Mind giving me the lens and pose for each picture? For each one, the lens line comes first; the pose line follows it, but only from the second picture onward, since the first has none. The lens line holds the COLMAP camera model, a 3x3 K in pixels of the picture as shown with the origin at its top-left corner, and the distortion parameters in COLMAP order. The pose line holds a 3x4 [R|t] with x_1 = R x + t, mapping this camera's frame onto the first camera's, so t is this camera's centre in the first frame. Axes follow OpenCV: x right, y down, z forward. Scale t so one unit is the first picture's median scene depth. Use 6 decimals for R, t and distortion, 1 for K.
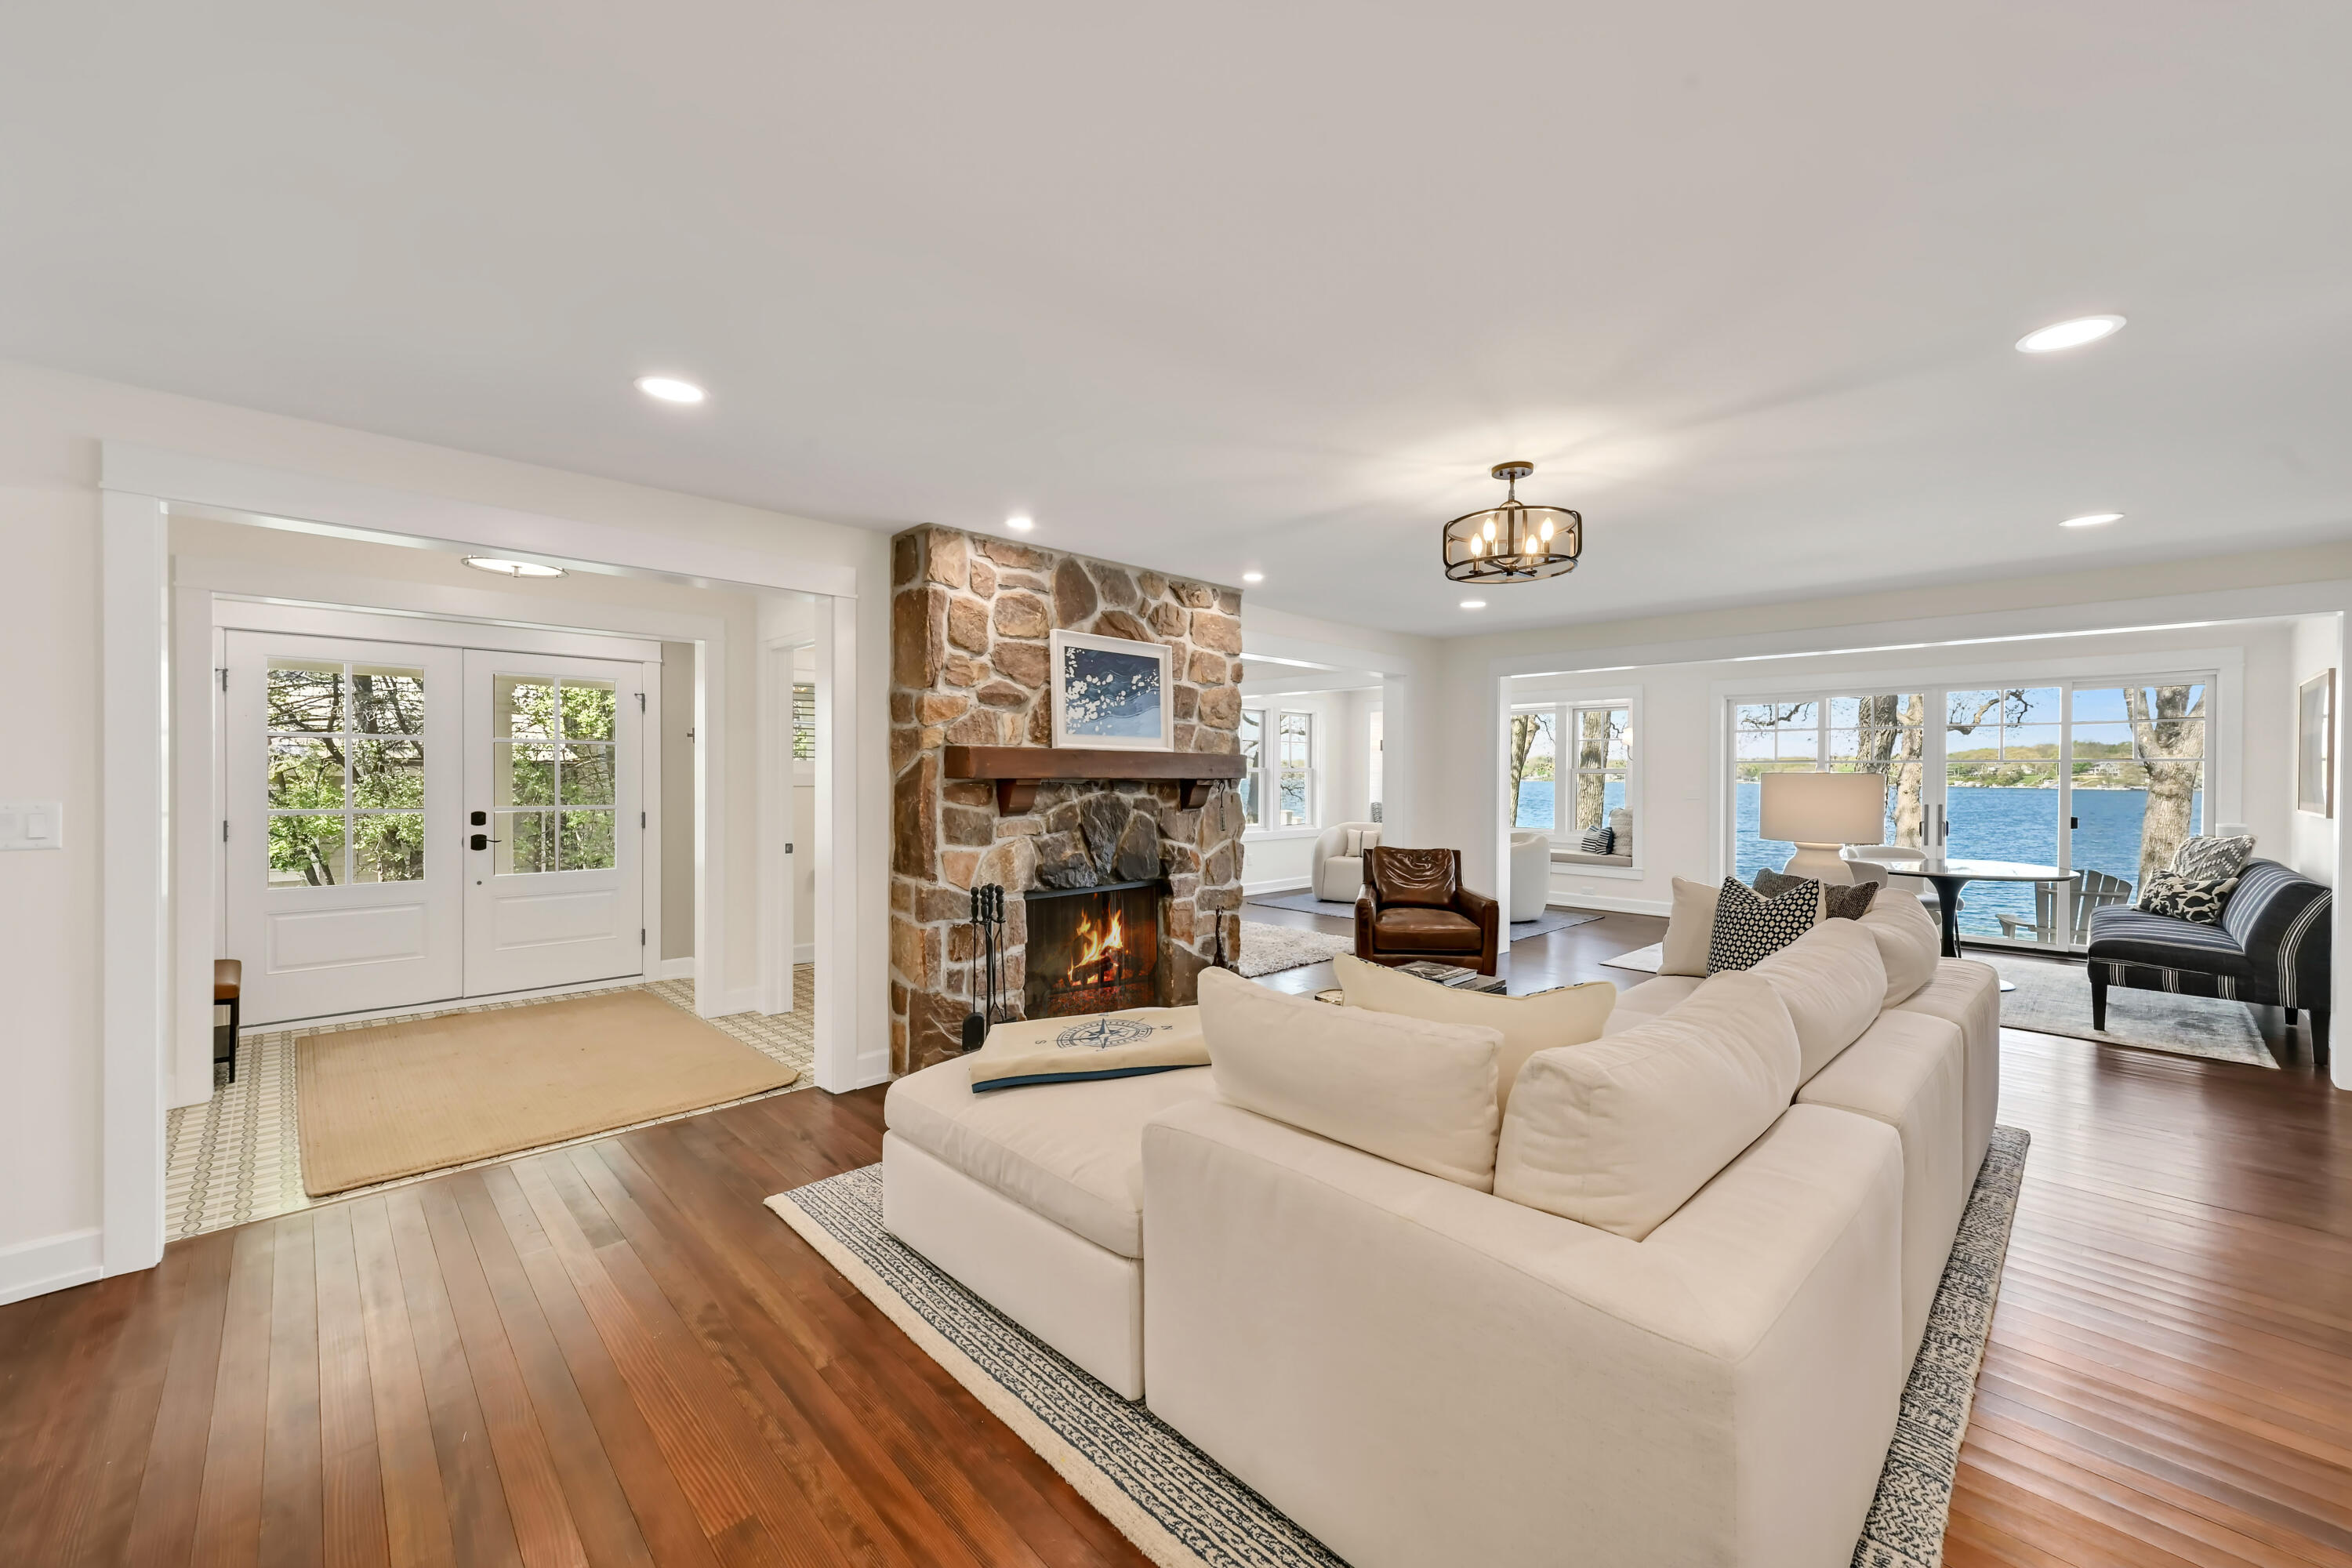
lens RADIAL K [[918.0, 0, 1156.8], [0, 918.0, 783.3], [0, 0, 1]] dist [0.003507, -0.000319]
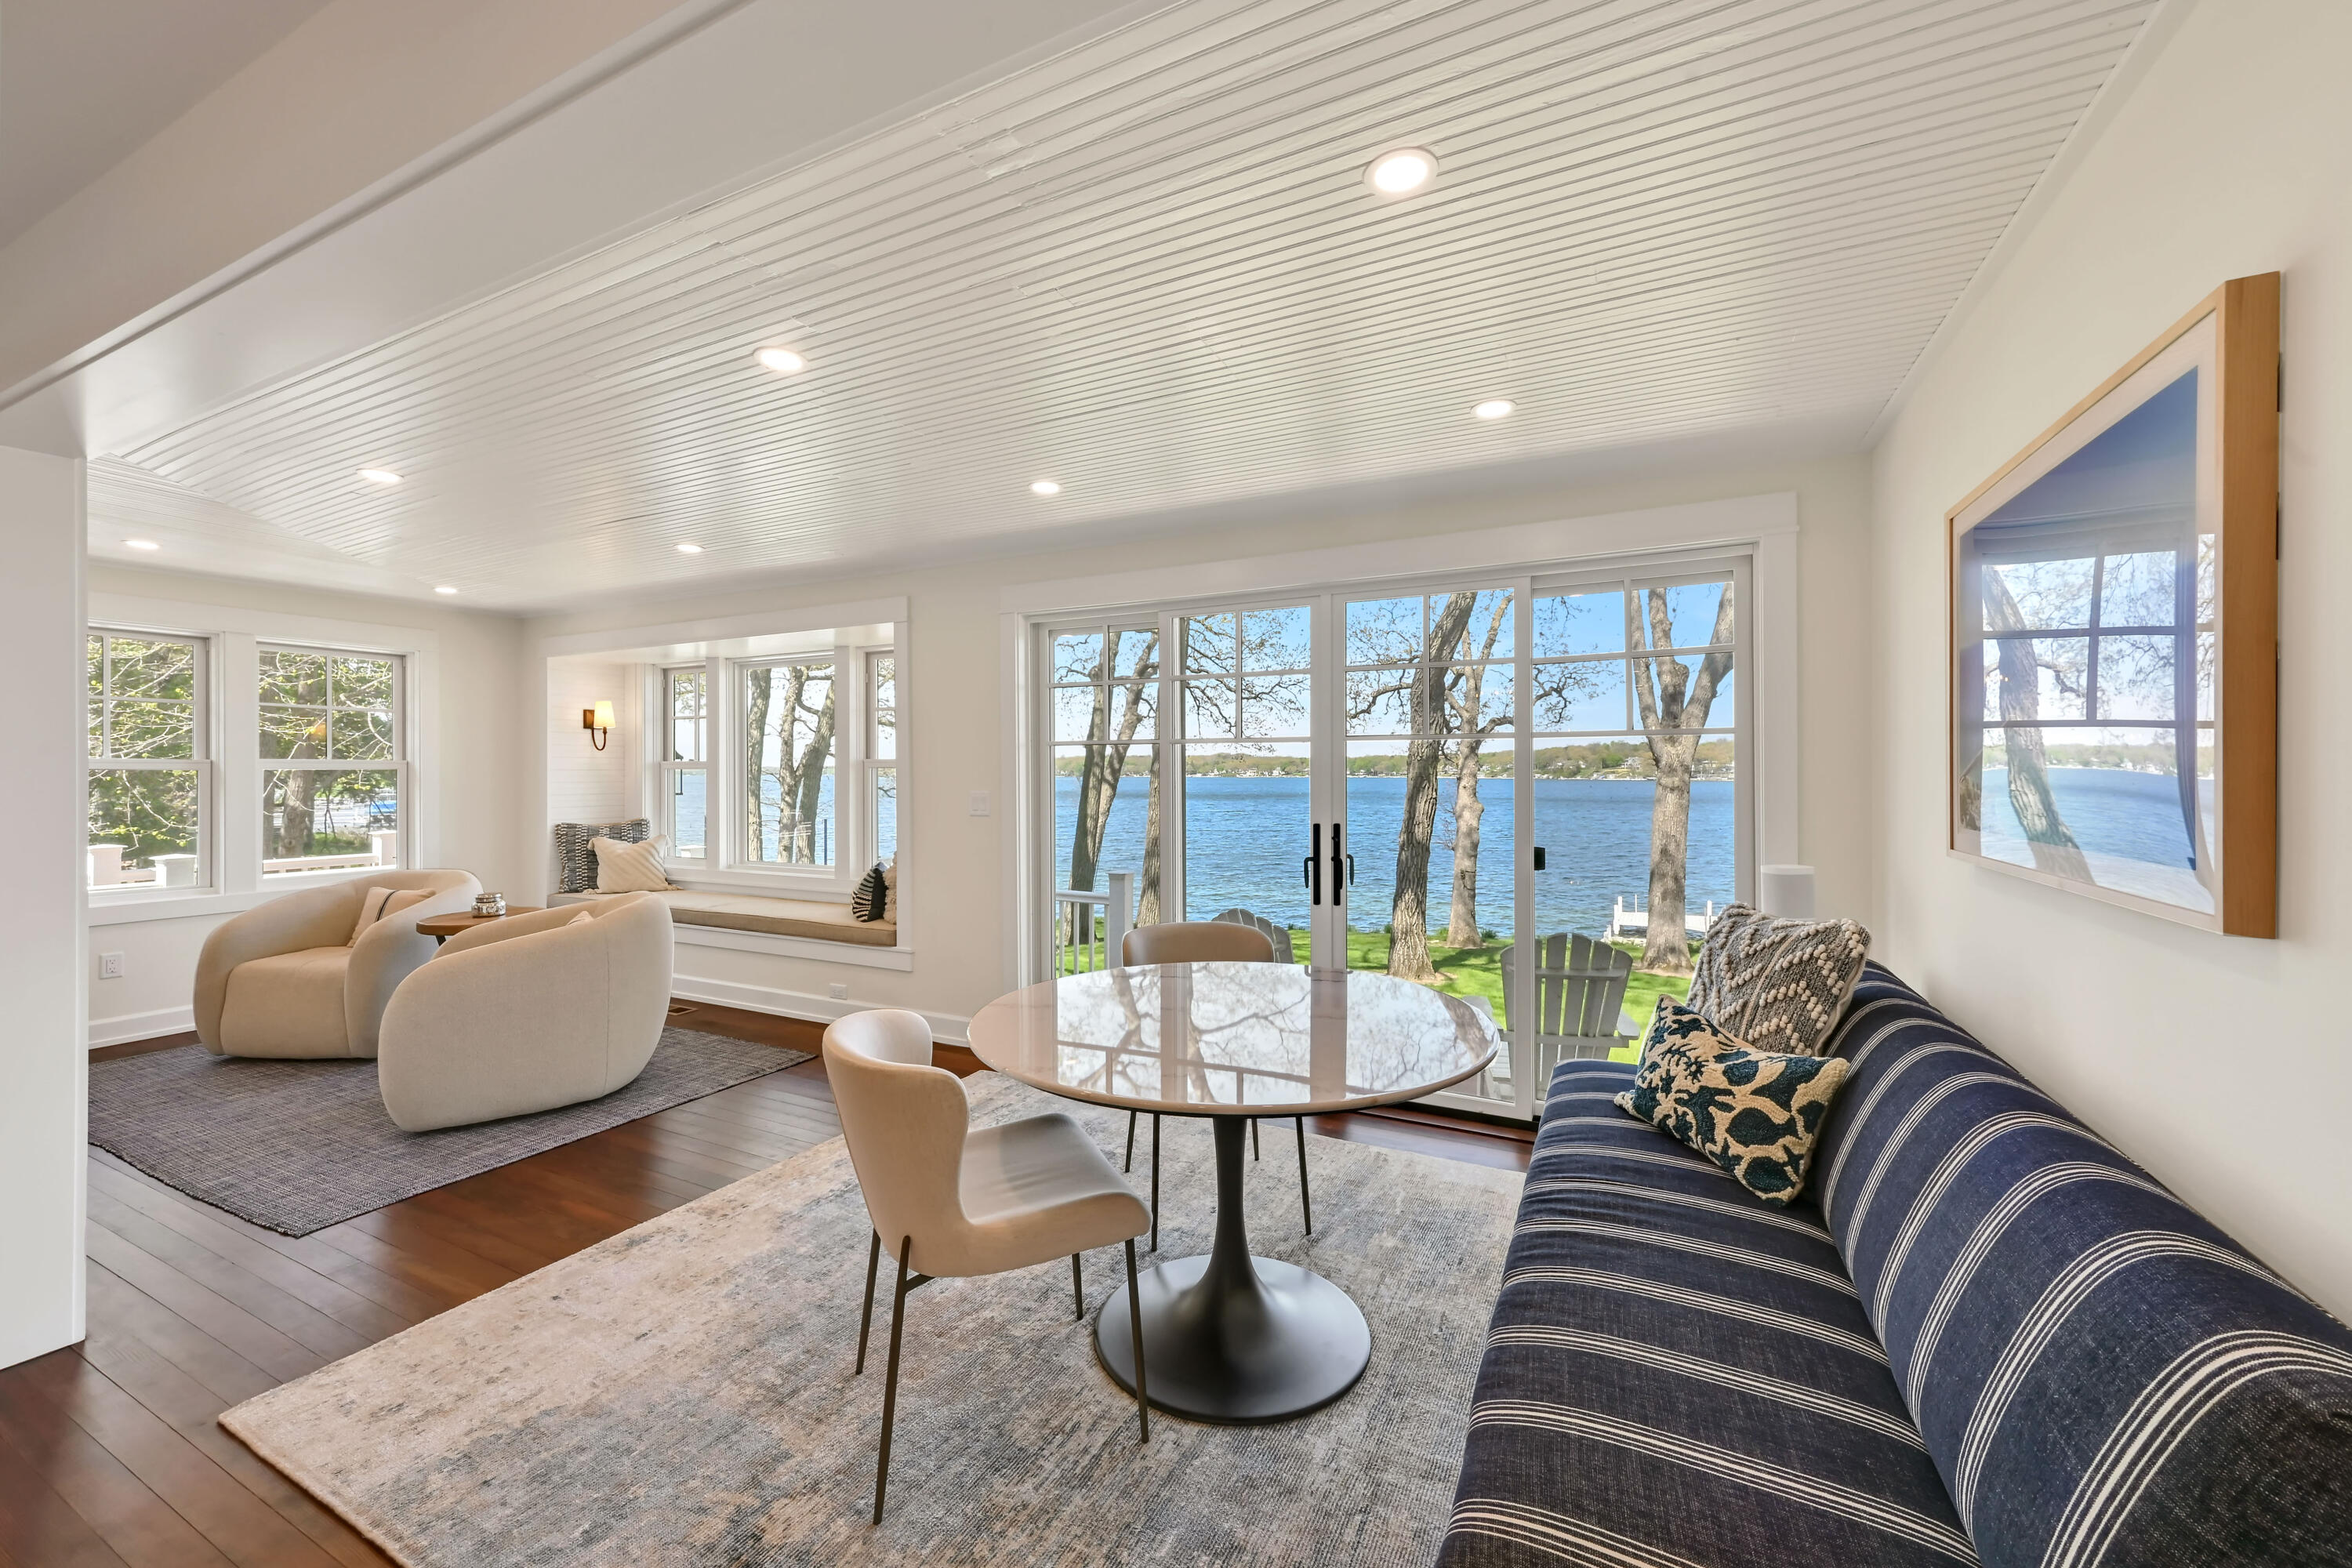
lens RADIAL K [[918.0, 0, 1185.4], [0, 918.0, 772.0], [0, 0, 1]] dist [0.003507, -0.000319]
pose [[0.940370, -0.006473, 0.340093, 0.794690], [0.009849, 0.999918, -0.008203, -0.002344], [-0.340012, 0.011063, 0.940356, 0.732219]]
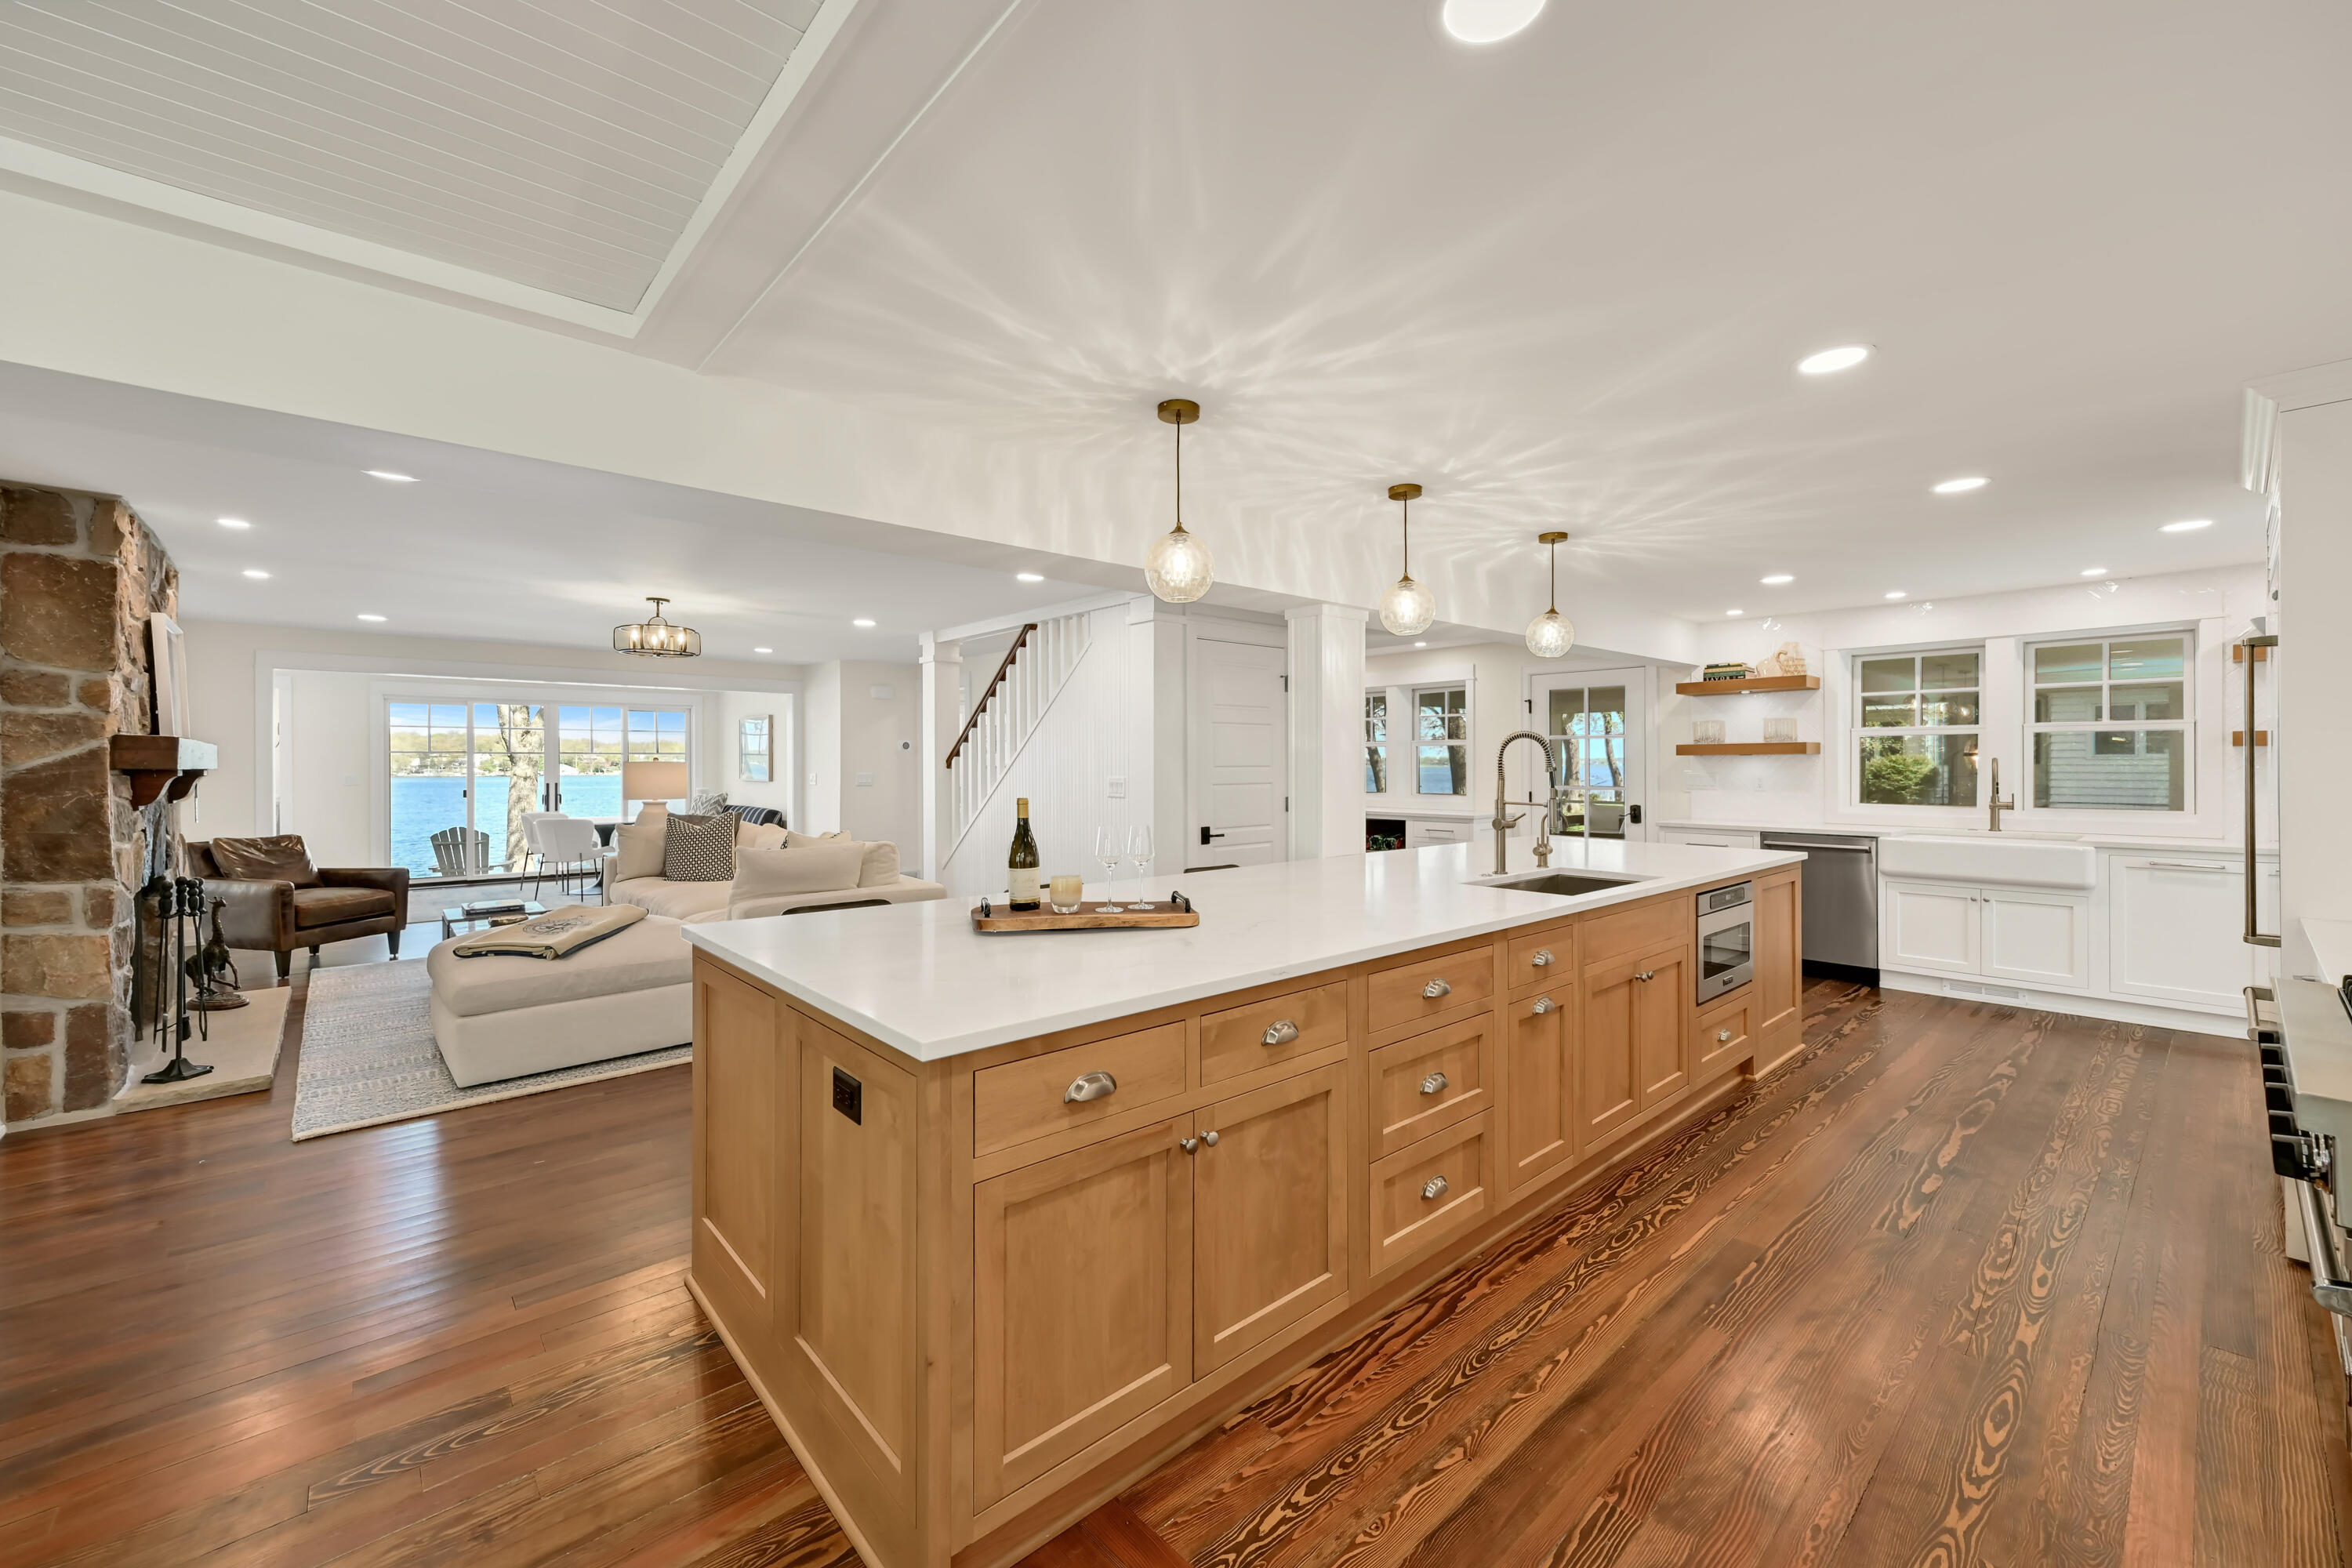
lens RADIAL K [[918.0, 0, 1159.6], [0, 918.0, 766.7], [0, 0, 1]] dist [0.003507, -0.000319]
pose [[0.039315, -0.006040, 0.999209, -0.859300], [0.016941, 0.999842, 0.005377, 0.002653], [-0.999083, 0.016716, 0.039411, -0.065131]]
